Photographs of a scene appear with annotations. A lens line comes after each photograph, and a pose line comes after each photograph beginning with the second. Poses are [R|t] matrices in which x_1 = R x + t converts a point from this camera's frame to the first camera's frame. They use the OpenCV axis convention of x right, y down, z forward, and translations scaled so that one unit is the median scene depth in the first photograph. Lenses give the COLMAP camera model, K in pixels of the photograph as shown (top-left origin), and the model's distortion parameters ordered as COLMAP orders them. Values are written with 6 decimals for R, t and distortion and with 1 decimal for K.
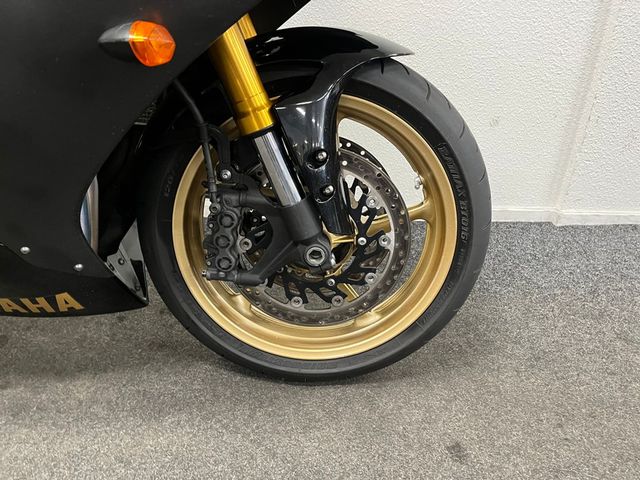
lens RADIAL K [[489.4, 0, 321.3], [0, 489.4, 245.1], [0, 0, 1]] dist [0.056062, -0.081905]
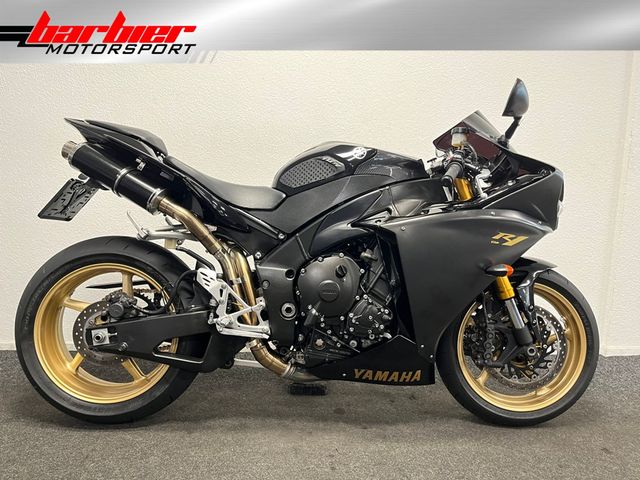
lens RADIAL K [[489.4, 0, 321.5], [0, 489.4, 235.7], [0, 0, 1]] dist [0.056062, -0.081905]
pose [[0.999466, -0.004449, 0.032364, -0.946574], [0.015621, 0.935173, -0.353847, 0.282350], [-0.028691, 0.354164, 0.934743, -1.165976]]
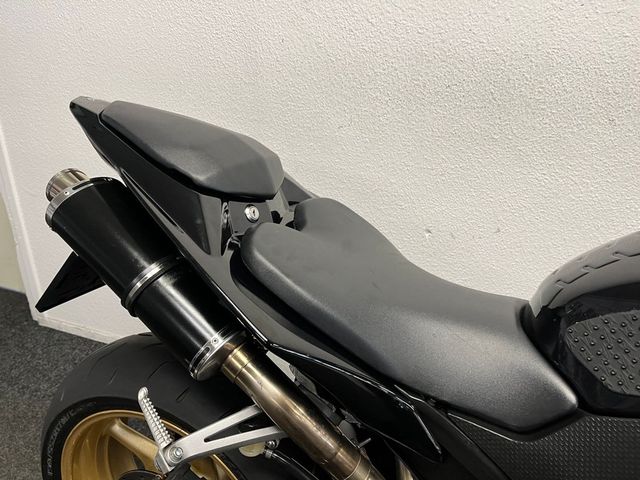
lens RADIAL K [[489.4, 0, 317.3], [0, 489.4, 239.3], [0, 0, 1]] dist [0.056062, -0.081905]
pose [[0.916924, 0.153032, -0.368553, -1.134360], [-0.173758, 0.984508, -0.023502, -0.725263], [0.359246, 0.085588, 0.929310, -0.060493]]
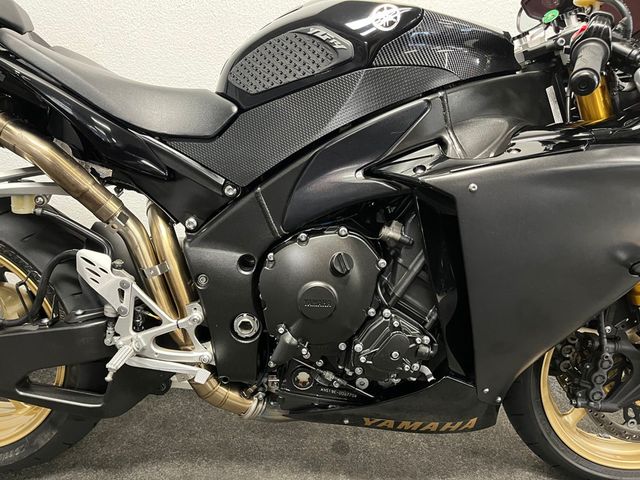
lens RADIAL K [[489.4, 0, 318.7], [0, 489.4, 240.6], [0, 0, 1]] dist [0.056062, -0.081905]
pose [[0.999849, 0.002941, -0.017155, -0.838265], [-0.005250, 0.990670, -0.136184, -0.172305], [0.016594, 0.136253, 0.990535, -0.325079]]
